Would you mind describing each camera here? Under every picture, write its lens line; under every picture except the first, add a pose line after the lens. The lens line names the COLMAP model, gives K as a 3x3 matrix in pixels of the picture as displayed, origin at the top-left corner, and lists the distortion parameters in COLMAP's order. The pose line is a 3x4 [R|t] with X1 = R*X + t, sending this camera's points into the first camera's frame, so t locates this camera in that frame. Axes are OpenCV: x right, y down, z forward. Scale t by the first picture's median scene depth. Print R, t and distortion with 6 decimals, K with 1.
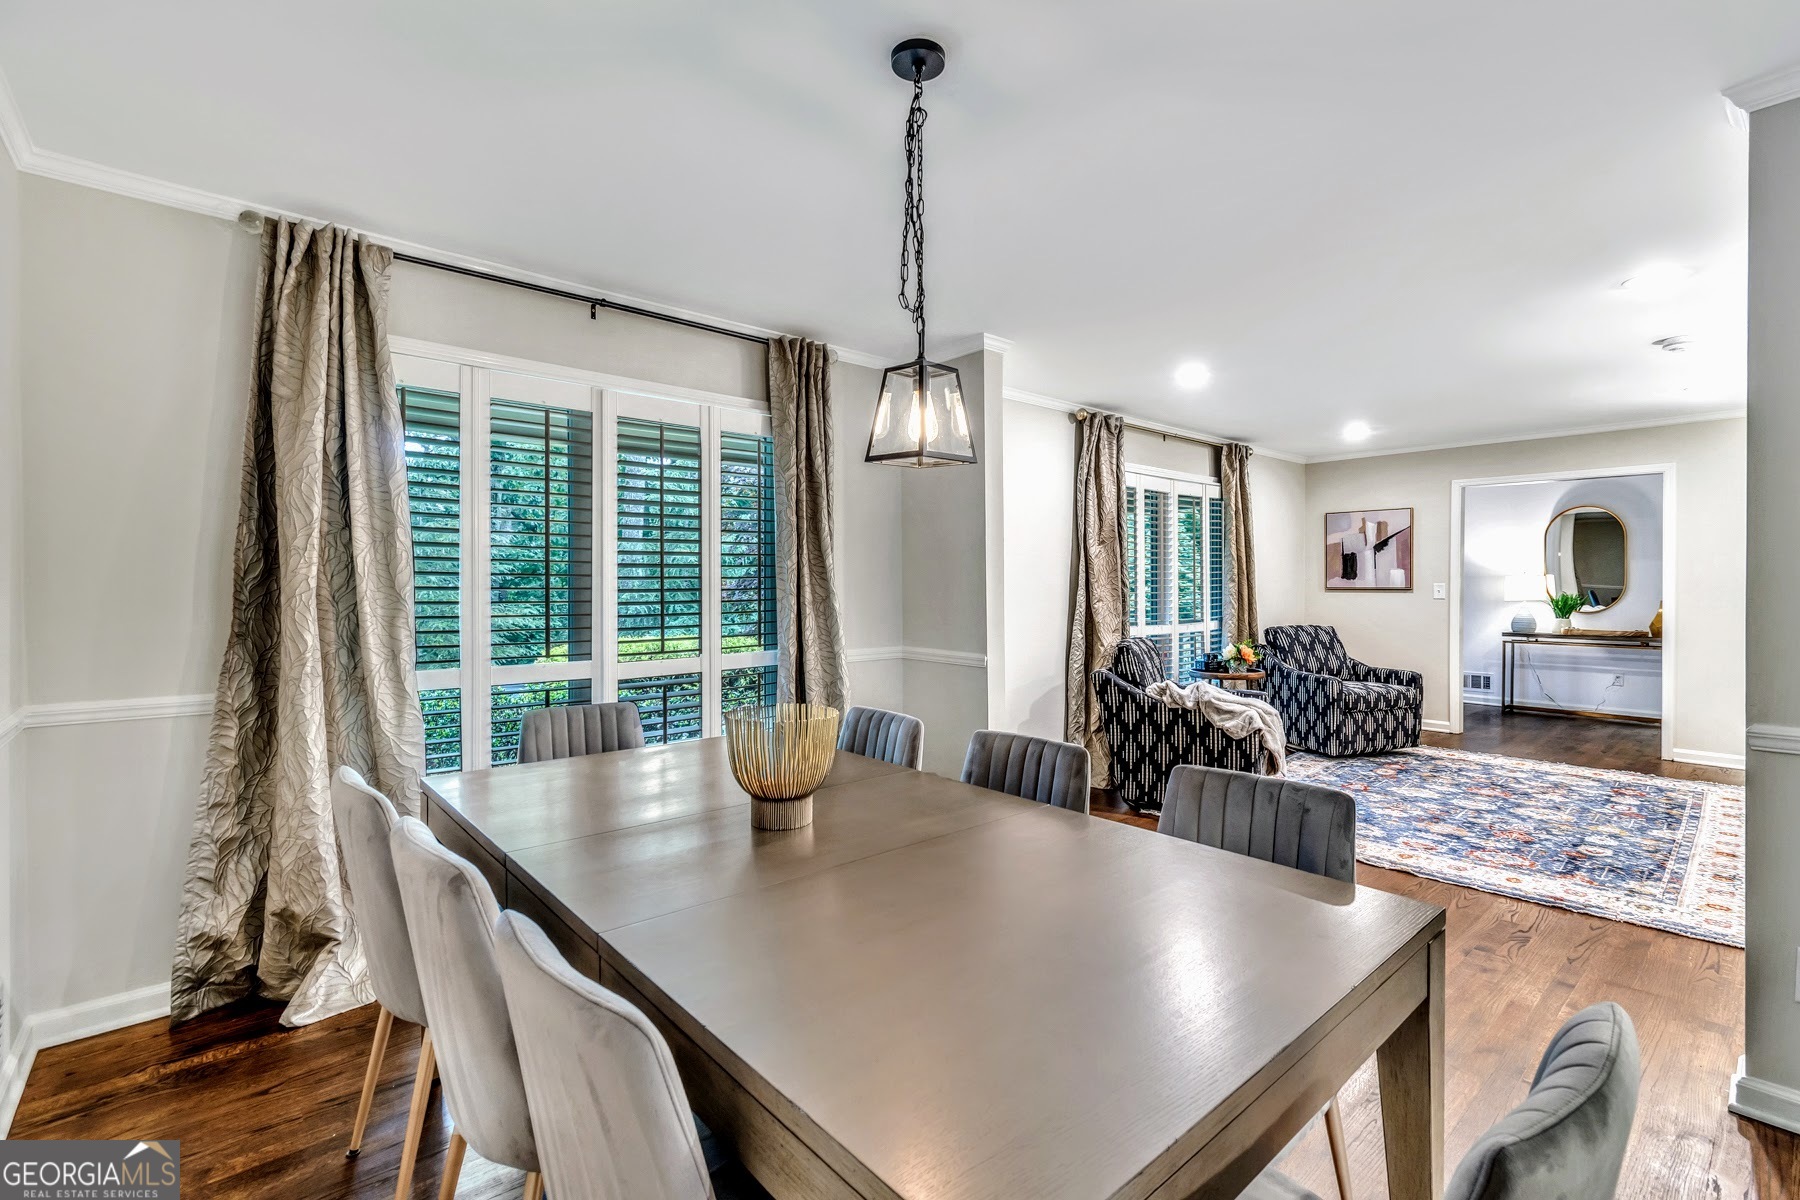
lens RADIAL K [[808.0, 0, 918.7], [0, 808.0, 592.7], [0, 0, 1]] dist [-0.002228, -0.000173]
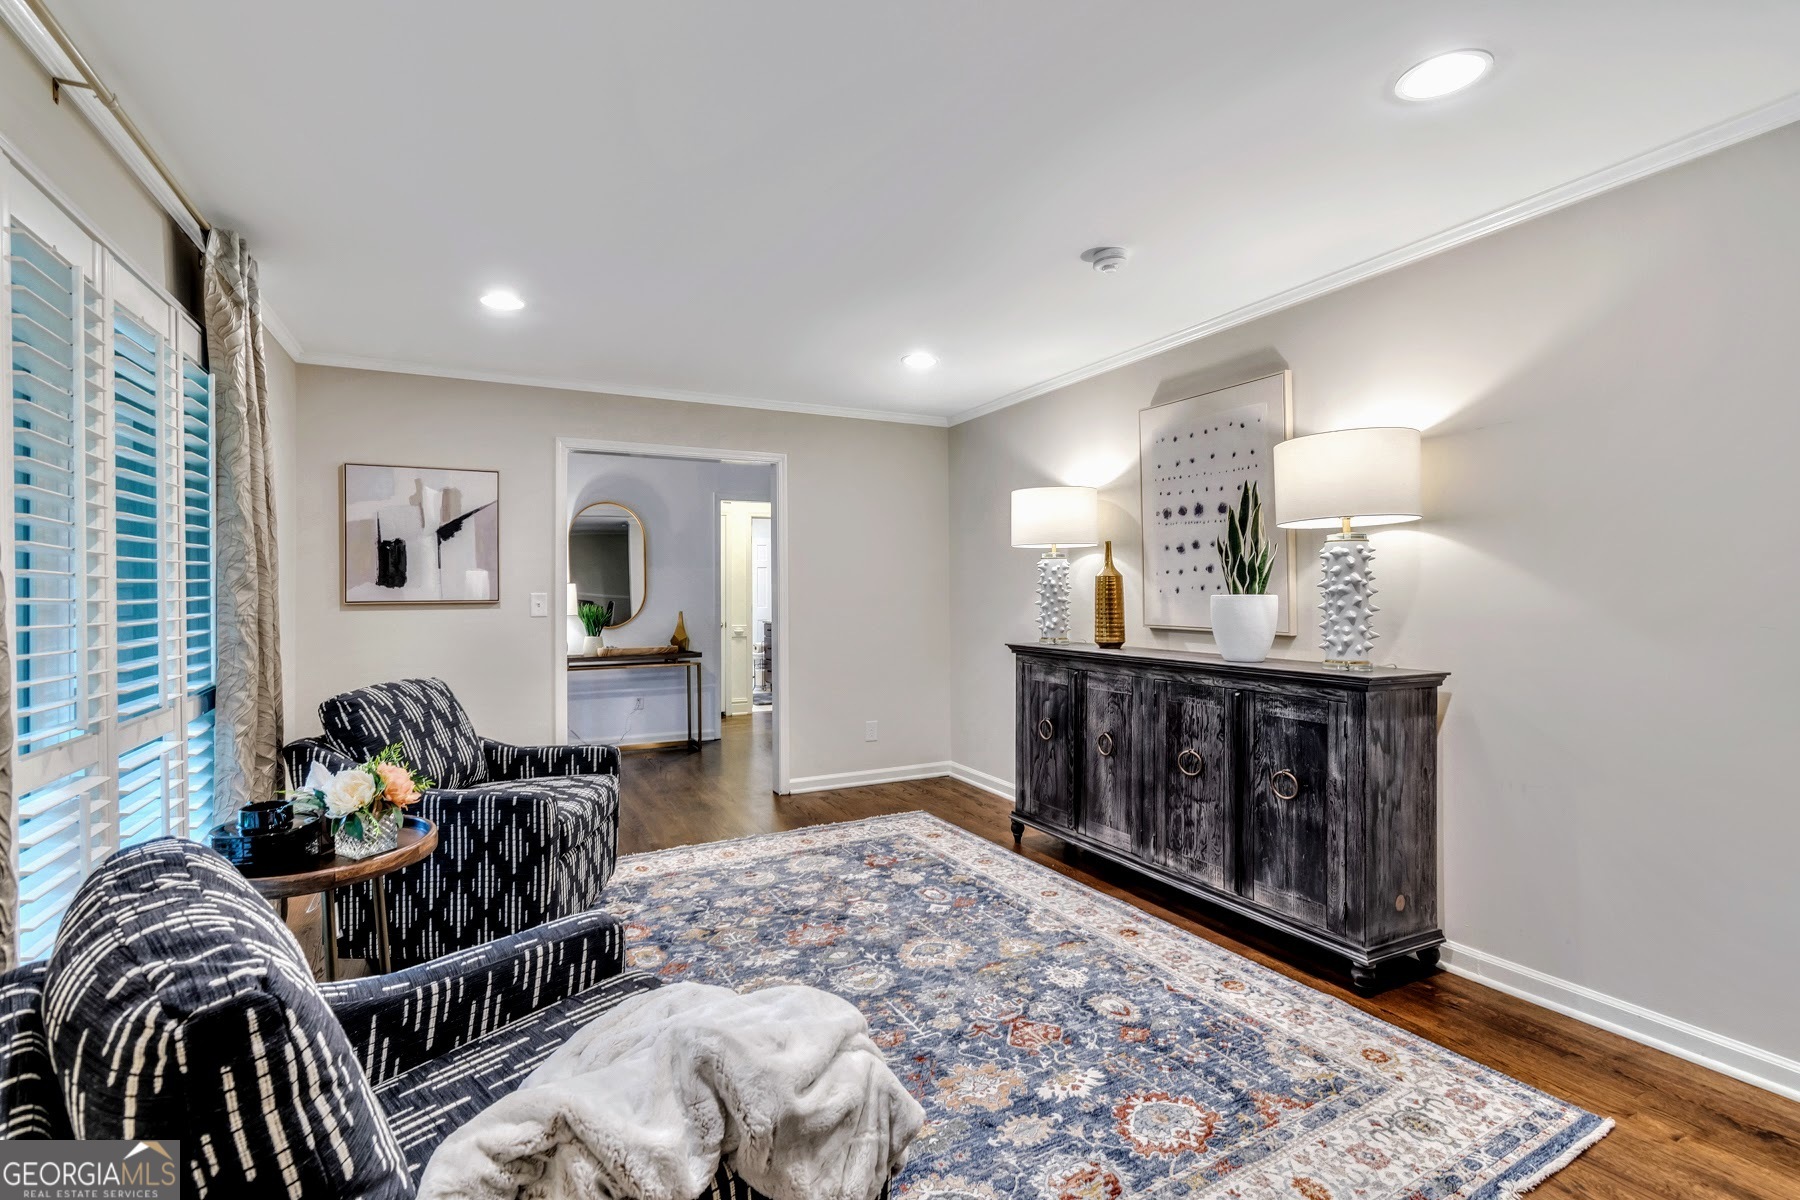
lens RADIAL K [[824.1, 0, 892.6], [0, 824.1, 588.9], [0, 0, 1]] dist [-0.002022, -0.000246]
pose [[0.283213, 0.003155, 0.959052, 0.101384], [0.017869, 0.999804, -0.008566, -0.004882], [-0.958891, 0.019564, 0.283101, 0.600939]]
